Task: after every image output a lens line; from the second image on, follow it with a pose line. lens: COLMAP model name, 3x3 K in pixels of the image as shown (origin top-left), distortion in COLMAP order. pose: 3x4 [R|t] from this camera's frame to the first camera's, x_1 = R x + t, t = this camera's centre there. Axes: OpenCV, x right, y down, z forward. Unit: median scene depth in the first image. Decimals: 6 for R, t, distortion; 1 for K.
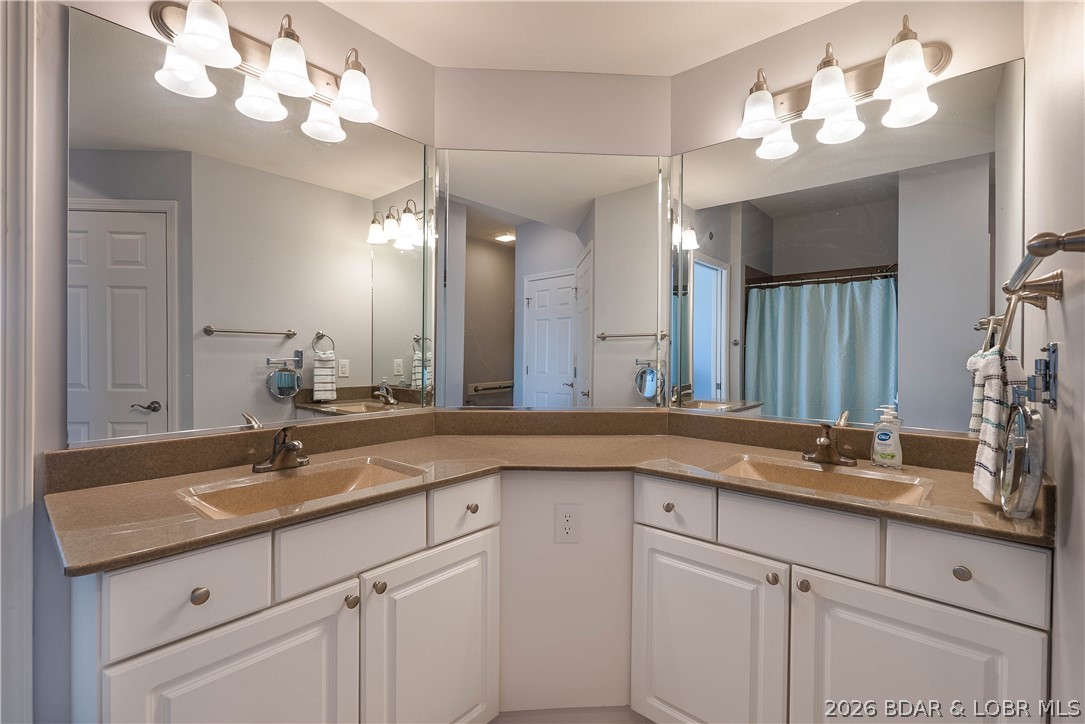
lens RADIAL K [[477.8, 0, 542.9], [0, 477.8, 358.9], [0, 0, 1]] dist [-0.005721, -0.000228]
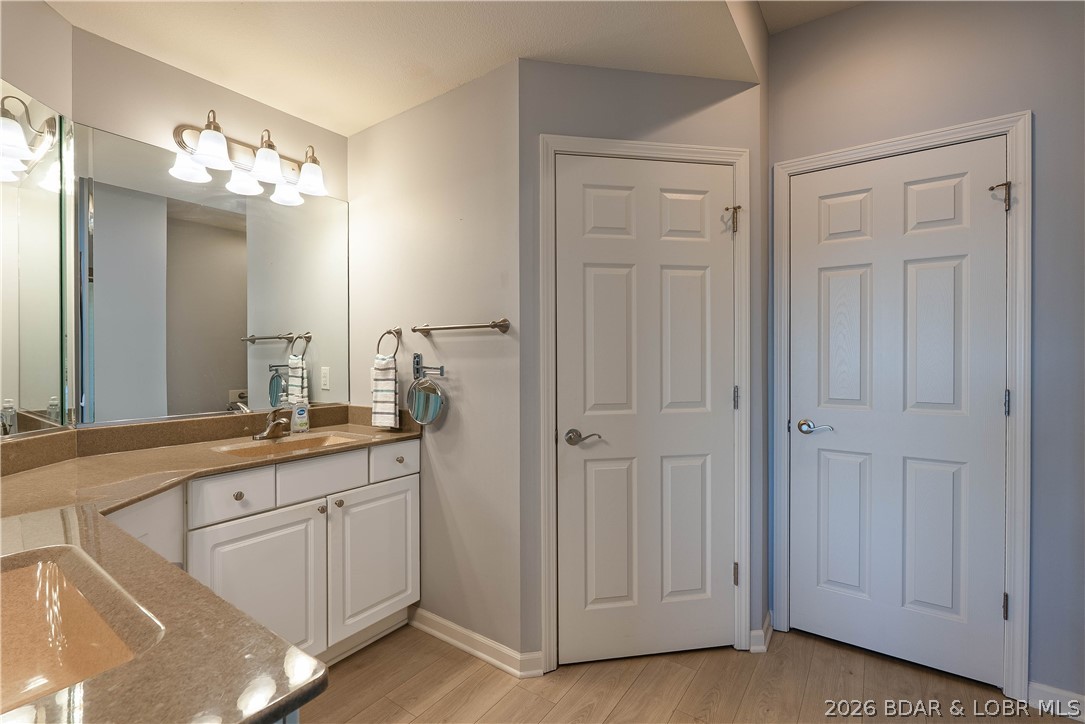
lens RADIAL K [[477.8, 0, 546.6], [0, 477.8, 361.6], [0, 0, 1]] dist [-0.005721, -0.000228]
pose [[-0.120556, -0.009038, 0.992665, -0.871738], [0.015374, 0.999822, 0.010970, -0.004612], [-0.992587, 0.016584, -0.120395, 0.387965]]
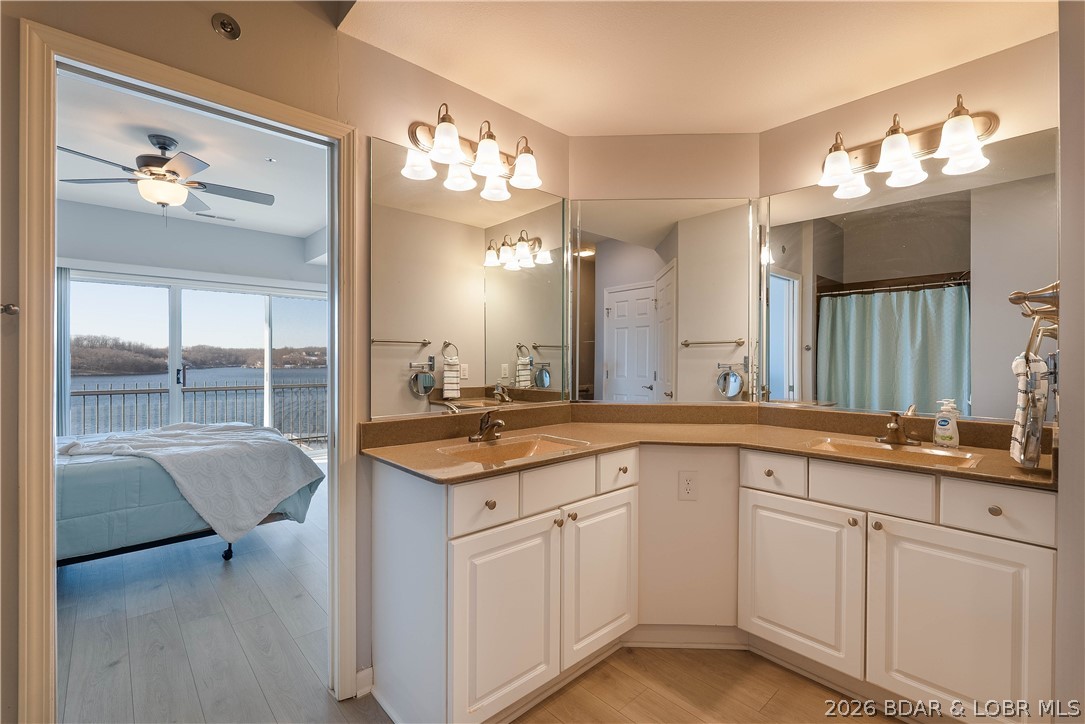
lens RADIAL K [[477.8, 0, 541.2], [0, 477.8, 361.0], [0, 0, 1]] dist [-0.005721, -0.000228]
pose [[0.993869, -0.002353, -0.110535, -0.210926], [0.001730, 0.999982, -0.005737, 0.002392], [0.110546, 0.005511, 0.993856, -0.380392]]
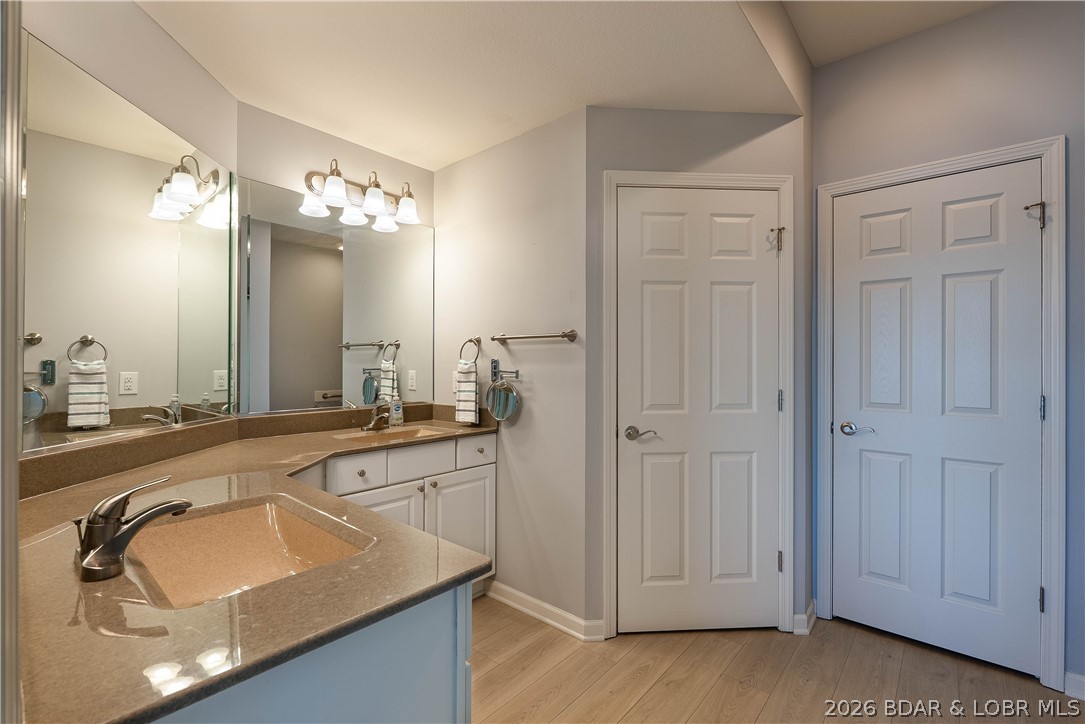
lens RADIAL K [[477.8, 0, 553.3], [0, 477.8, 362.4], [0, 0, 1]] dist [-0.005721, -0.000228]
pose [[-0.034789, 0.000473, 0.999395, -1.073376], [0.010213, 0.999948, -0.000118, -0.005687], [-0.999342, 0.010202, -0.034792, 0.458292]]
